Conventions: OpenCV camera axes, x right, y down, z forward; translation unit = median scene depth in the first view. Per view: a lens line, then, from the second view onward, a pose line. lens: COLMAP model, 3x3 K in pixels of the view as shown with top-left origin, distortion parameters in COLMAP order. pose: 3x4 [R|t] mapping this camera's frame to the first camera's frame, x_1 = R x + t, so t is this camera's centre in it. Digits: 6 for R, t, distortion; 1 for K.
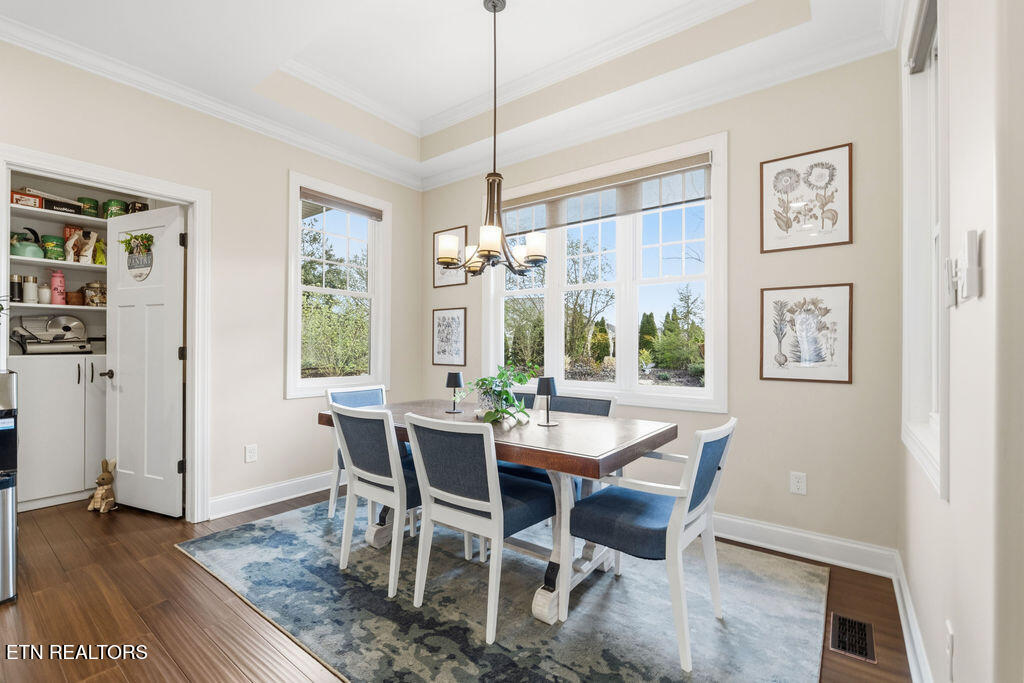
lens RADIAL K [[454.3, 0, 505.0], [0, 454.3, 339.5], [0, 0, 1]] dist [-0.001831, -0.000347]
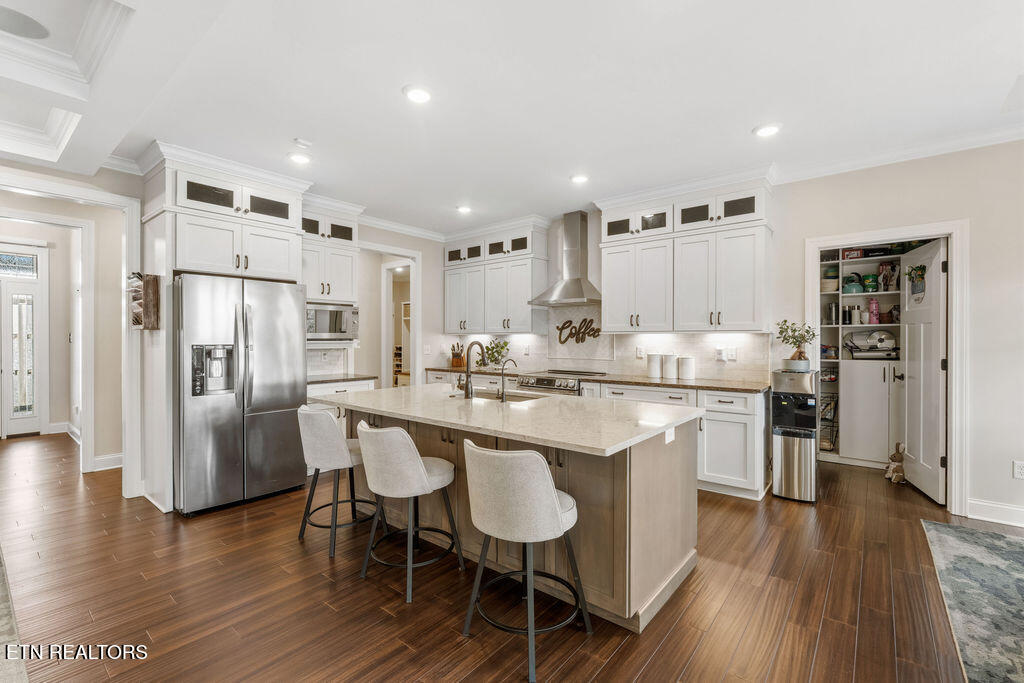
lens RADIAL K [[446.4, 0, 512.0], [0, 446.4, 341.5], [0, 0, 1]] dist [-0.000685, -0.000046]
pose [[-0.027846, 0.004733, -0.999601, 0.432055], [0.003197, 0.999984, 0.004646, -0.034898], [0.999607, -0.003067, -0.027861, -0.068283]]
